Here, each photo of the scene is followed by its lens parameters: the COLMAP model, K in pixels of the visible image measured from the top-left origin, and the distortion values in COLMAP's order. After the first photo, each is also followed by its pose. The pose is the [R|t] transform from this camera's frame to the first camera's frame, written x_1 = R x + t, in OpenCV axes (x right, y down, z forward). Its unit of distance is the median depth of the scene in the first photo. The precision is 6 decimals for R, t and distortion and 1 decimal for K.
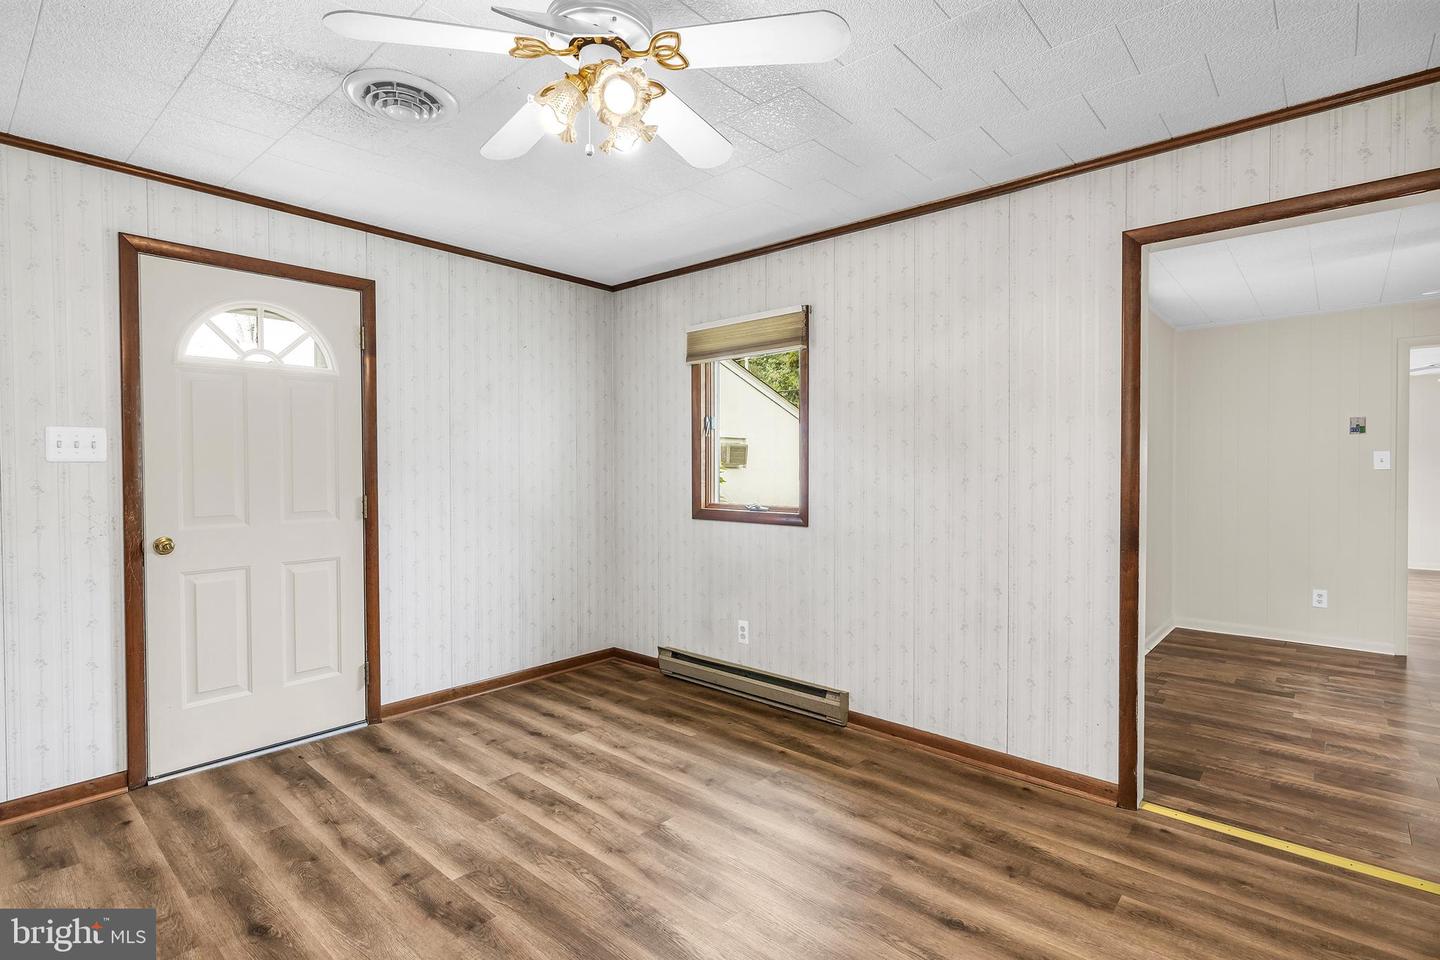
lens RADIAL K [[688.5, 0, 720.0], [0, 688.5, 480.0], [0, 0, 1]] dist [-0.002069, -0.000418]
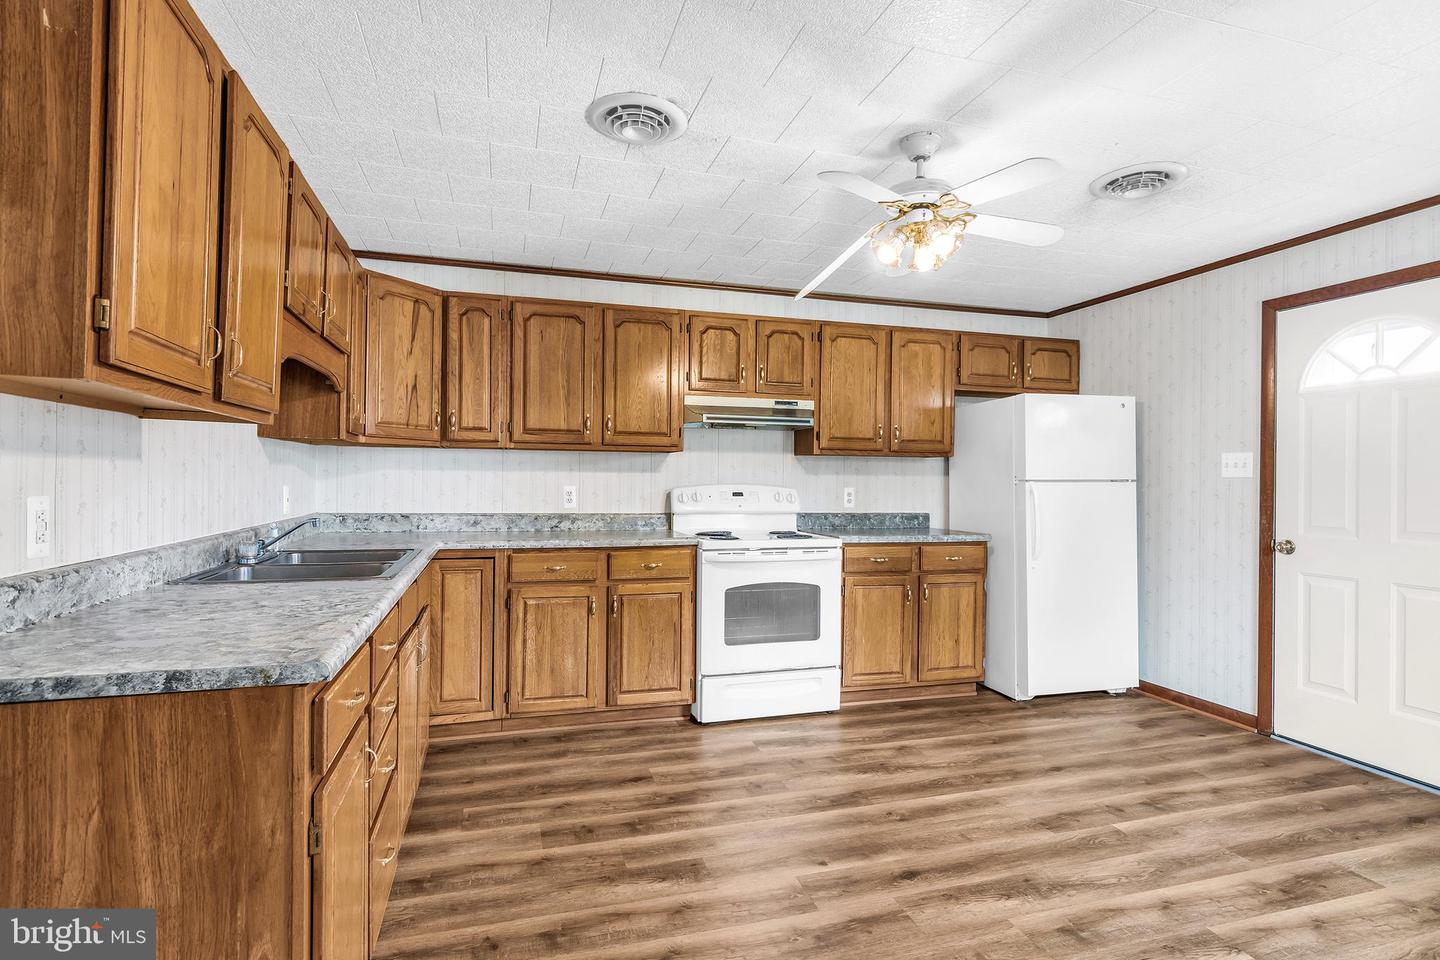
lens RADIAL K [[727.0, 0, 723.1], [0, 727.0, 474.5], [0, 0, 1]] dist [-0.000852, -0.000482]
pose [[-0.518543, -0.007801, -0.855016, 0.845131], [-0.029353, 0.999531, 0.008682, -0.014727], [0.854547, 0.029599, -0.518529, 0.855315]]
